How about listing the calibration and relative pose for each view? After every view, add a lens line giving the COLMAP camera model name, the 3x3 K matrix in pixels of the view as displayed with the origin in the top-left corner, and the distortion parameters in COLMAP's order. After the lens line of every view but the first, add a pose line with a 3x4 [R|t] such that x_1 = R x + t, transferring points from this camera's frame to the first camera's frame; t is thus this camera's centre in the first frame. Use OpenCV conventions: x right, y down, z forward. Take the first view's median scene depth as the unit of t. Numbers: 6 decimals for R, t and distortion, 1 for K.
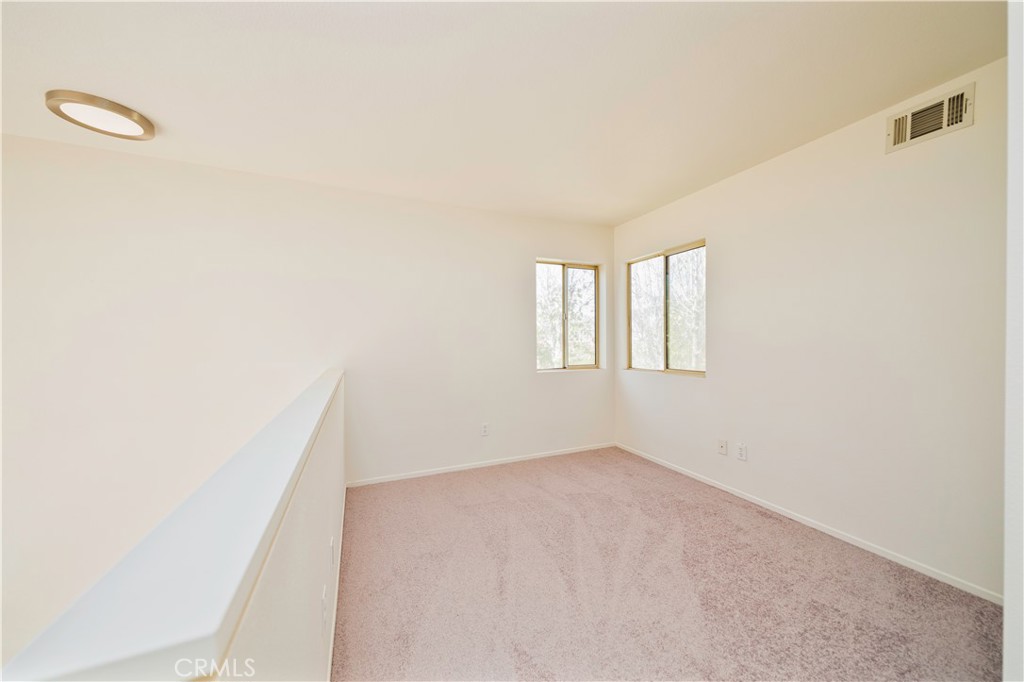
lens RADIAL K [[351.7, 0, 512.0], [0, 351.7, 341.0], [0, 0, 1]] dist [-0.000105, 0.000067]
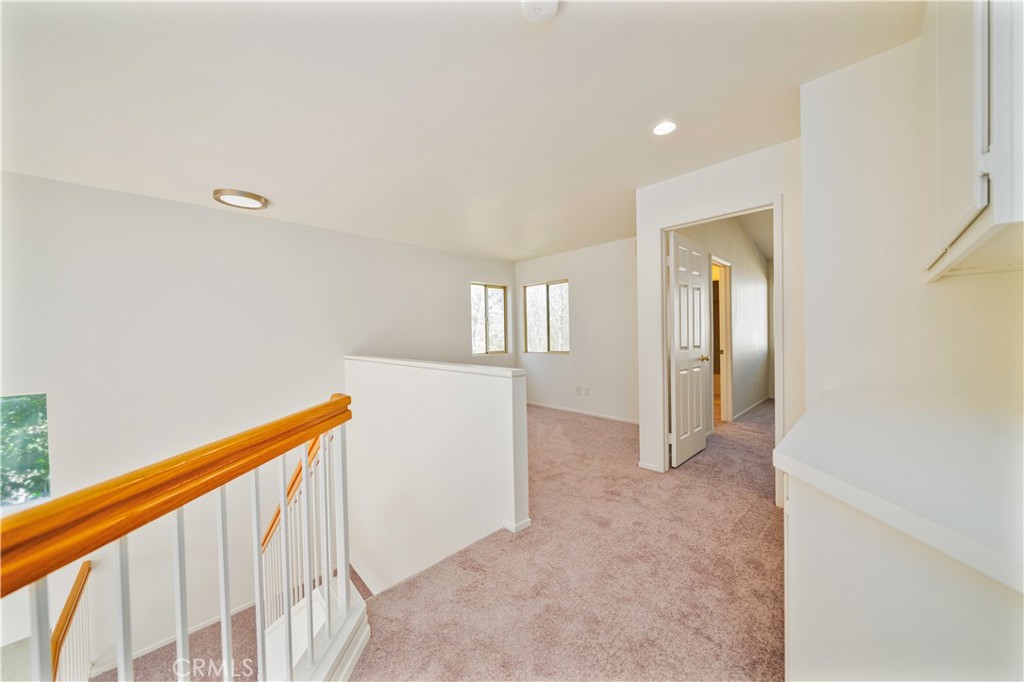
lens RADIAL K [[351.7, 0, 512.0], [0, 351.7, 341.0], [0, 0, 1]] dist [-0.000105, 0.000067]
pose [[0.934440, -0.015341, 0.355789, -0.294027], [0.011364, 0.999847, 0.013265, 0.004490], [-0.355938, -0.008352, 0.934472, -0.469501]]
